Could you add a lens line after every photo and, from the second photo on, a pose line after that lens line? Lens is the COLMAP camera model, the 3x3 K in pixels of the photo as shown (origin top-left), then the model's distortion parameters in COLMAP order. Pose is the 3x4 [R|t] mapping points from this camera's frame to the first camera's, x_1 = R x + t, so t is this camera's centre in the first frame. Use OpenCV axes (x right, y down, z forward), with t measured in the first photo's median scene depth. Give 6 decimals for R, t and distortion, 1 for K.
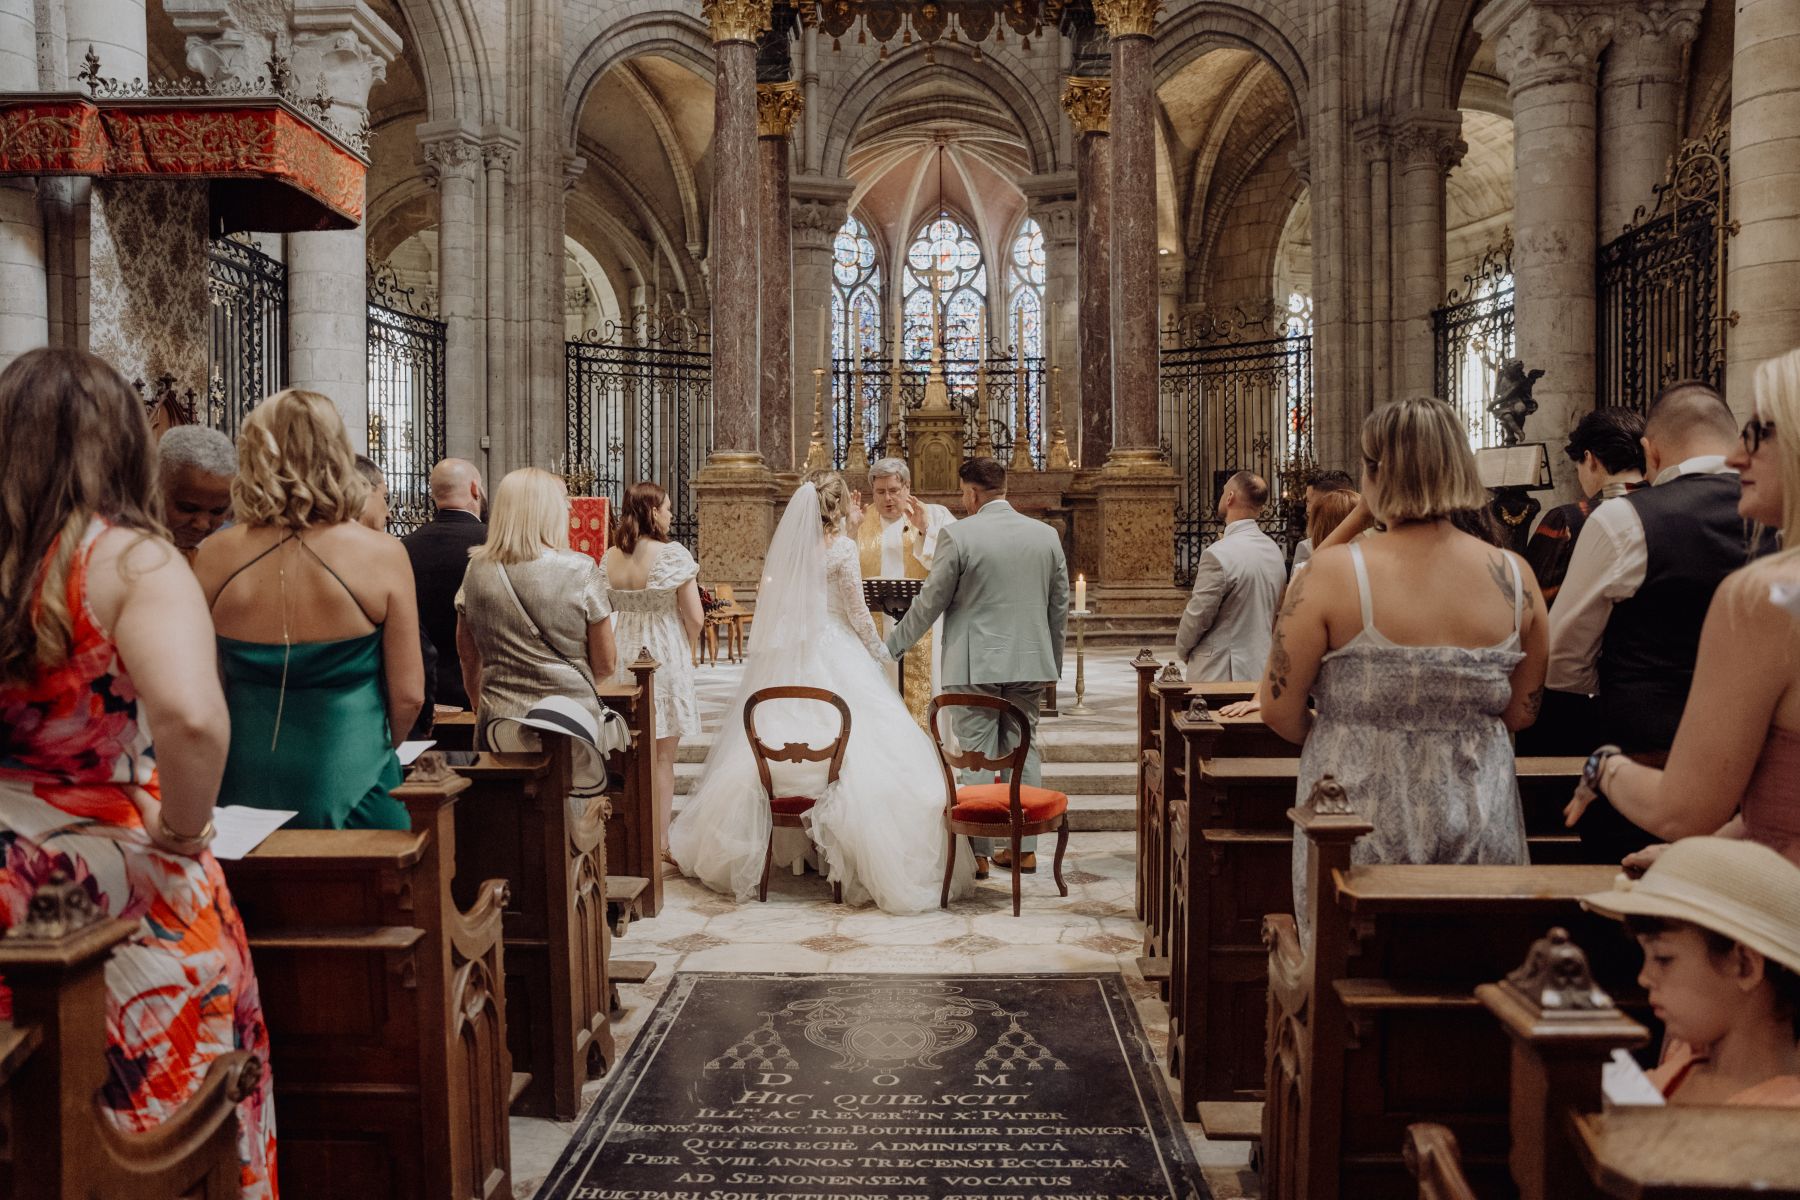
lens RADIAL K [[1395.9, 0, 906.0], [0, 1395.9, 602.2], [0, 0, 1]] dist [-0.099168, 0.002140]
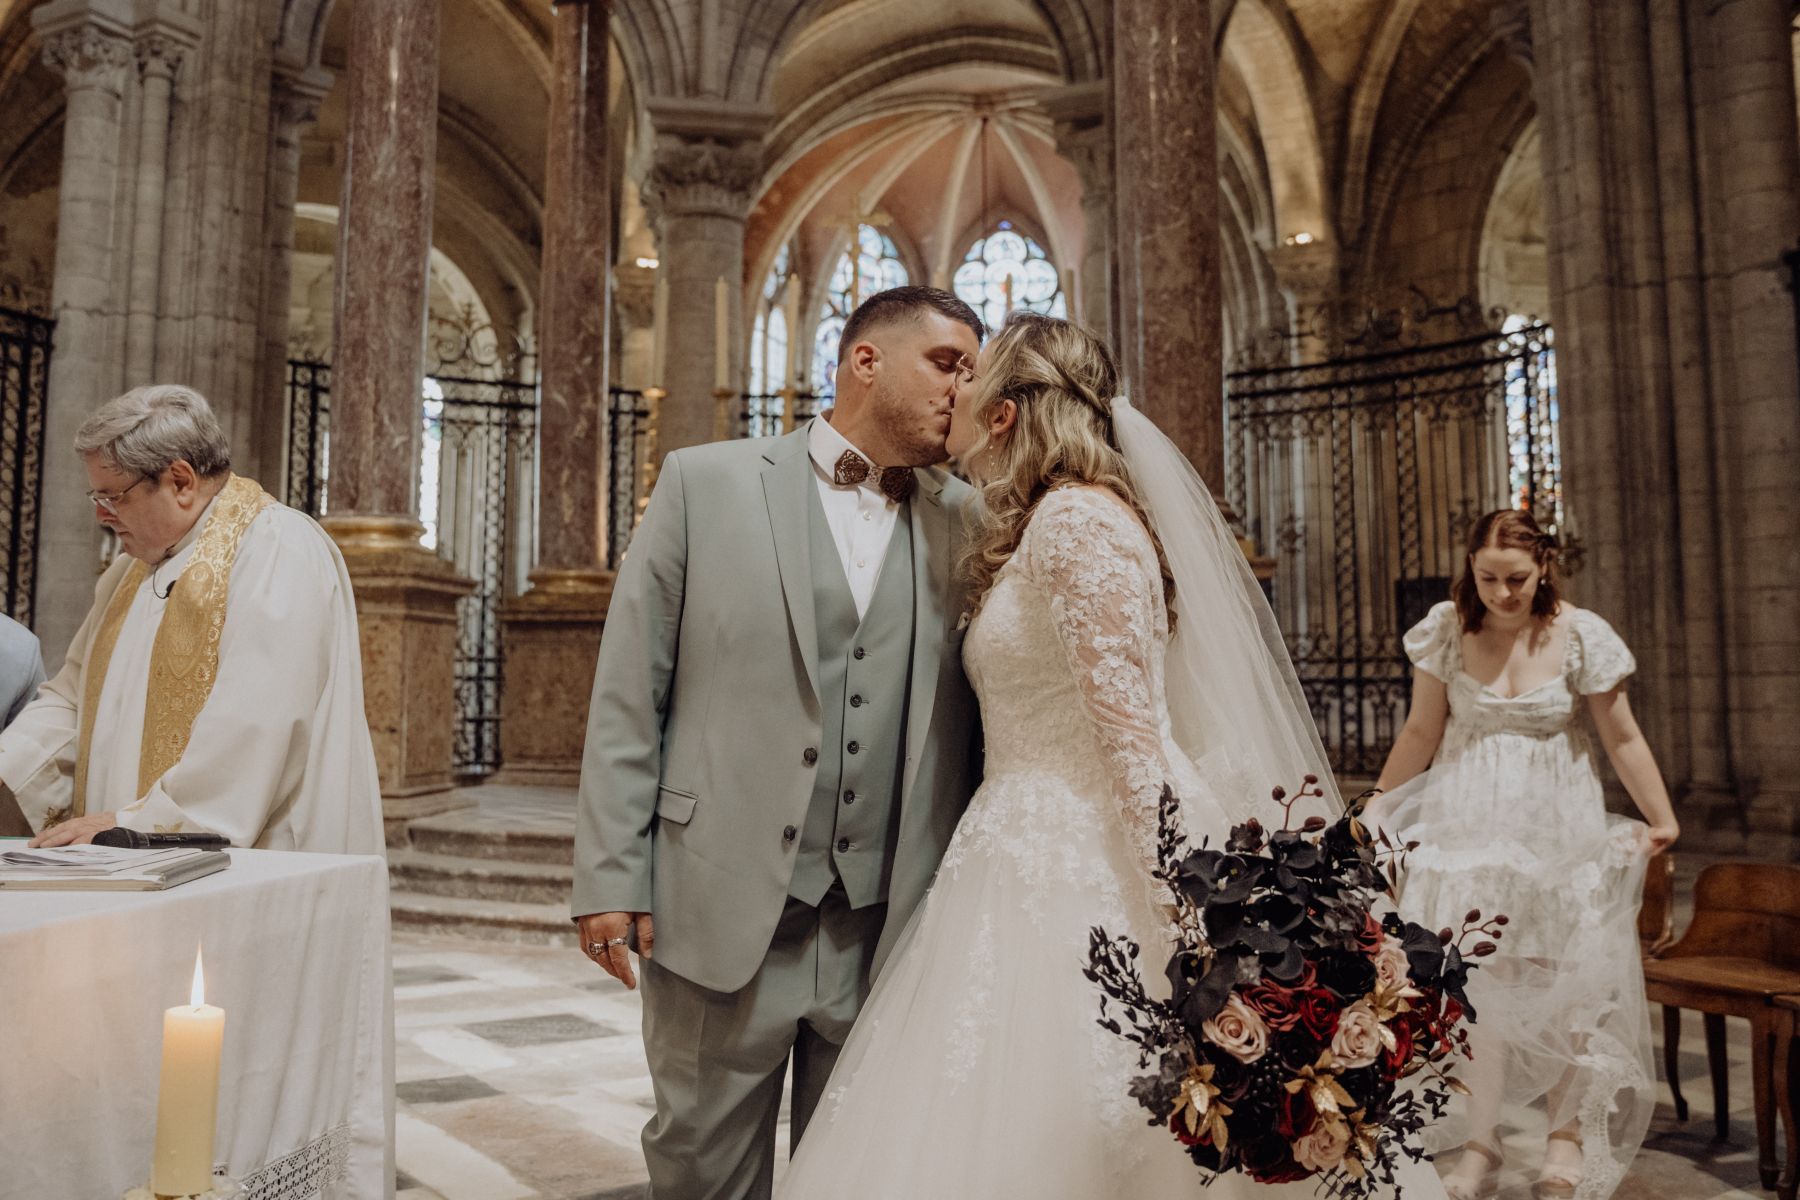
lens RADIAL K [[1655.8, 0, 843.0], [0, 1655.8, 499.8], [0, 0, 1]] dist [-0.106689, 0.056494]
pose [[0.992276, -0.005719, -0.123916, 0.086602], [-0.013206, 0.988389, -0.151367, -0.018676], [0.123343, 0.151835, 0.980680, 0.311603]]
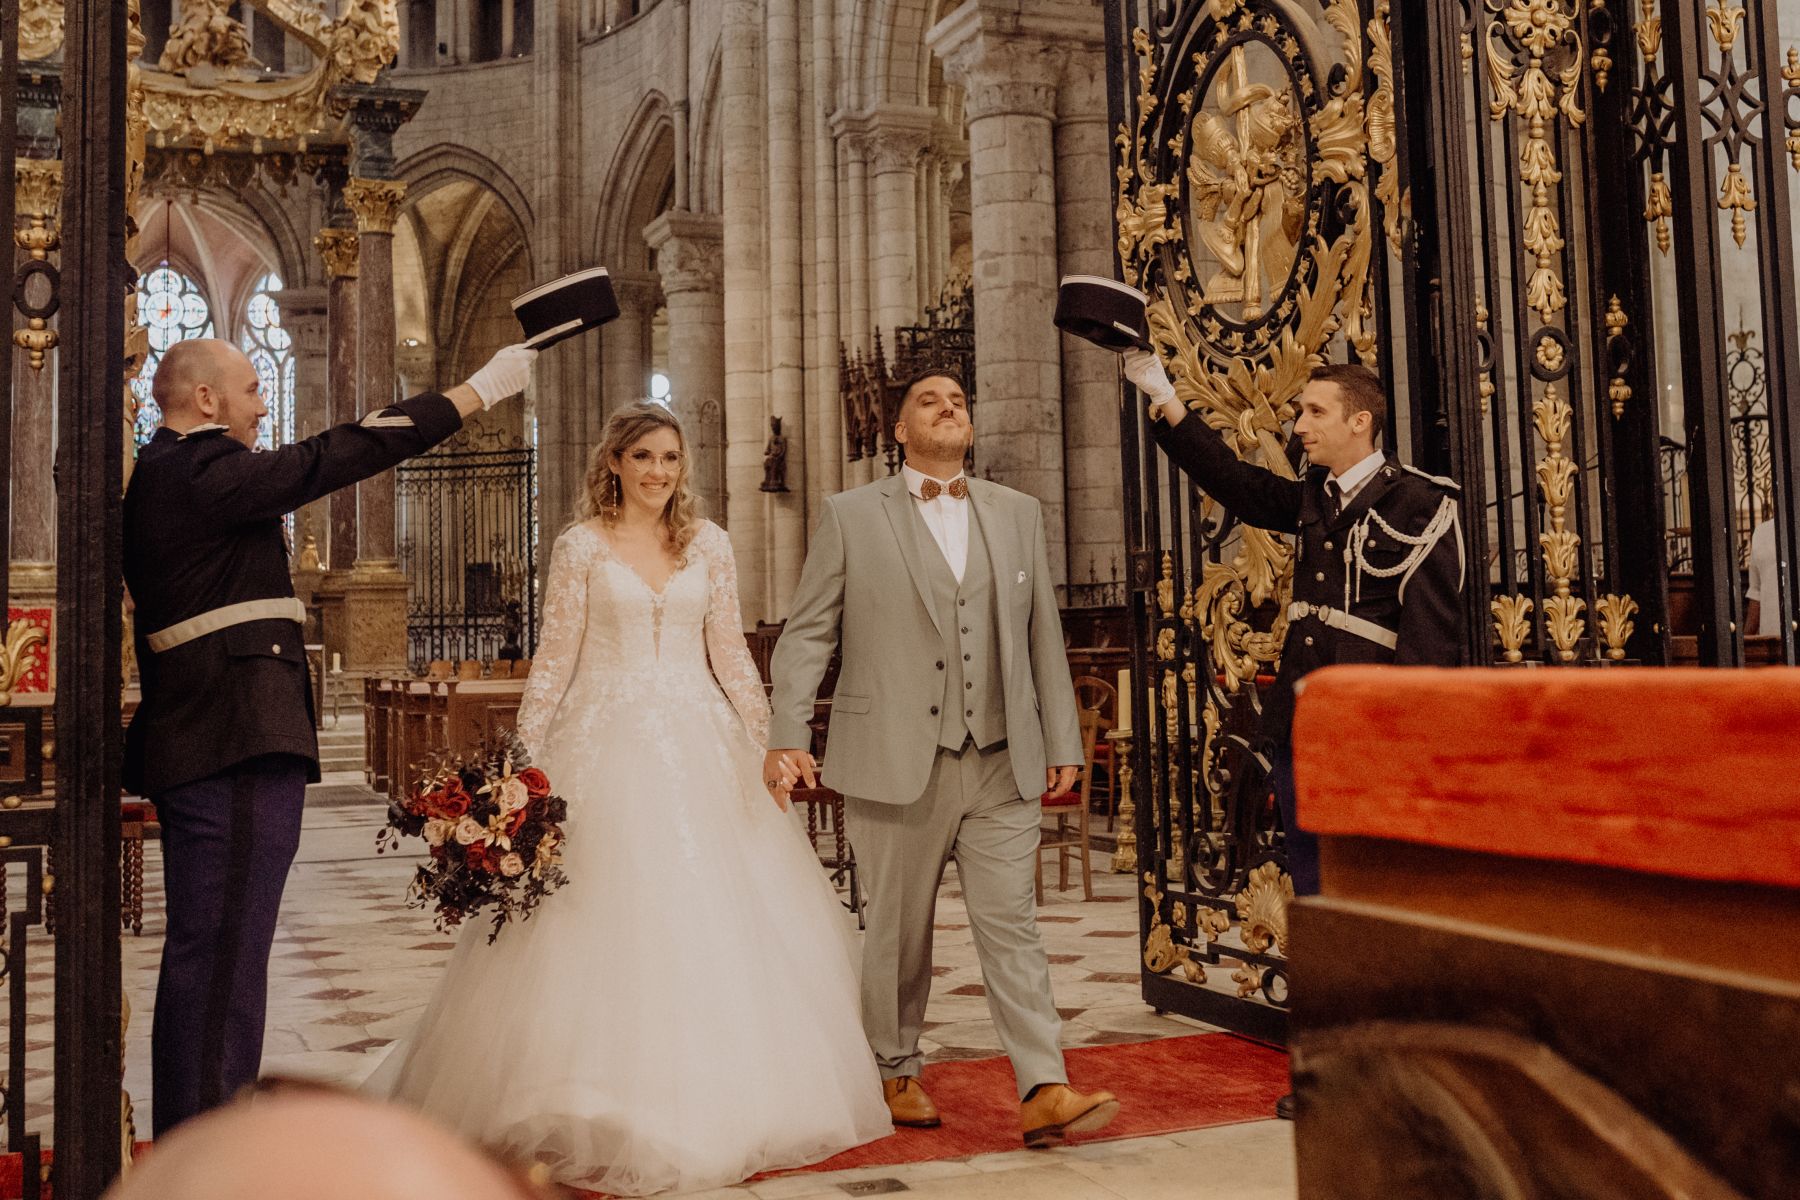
lens RADIAL K [[2097.0, 0, 891.1], [0, 2097.0, 454.2], [0, 0, 1]] dist [-0.018516, 0.000000]
pose [[0.923750, 0.019848, 0.382482, -0.090340], [0.030973, 0.991514, -0.126258, 0.033858], [-0.381742, 0.128477, 0.915296, -0.637410]]
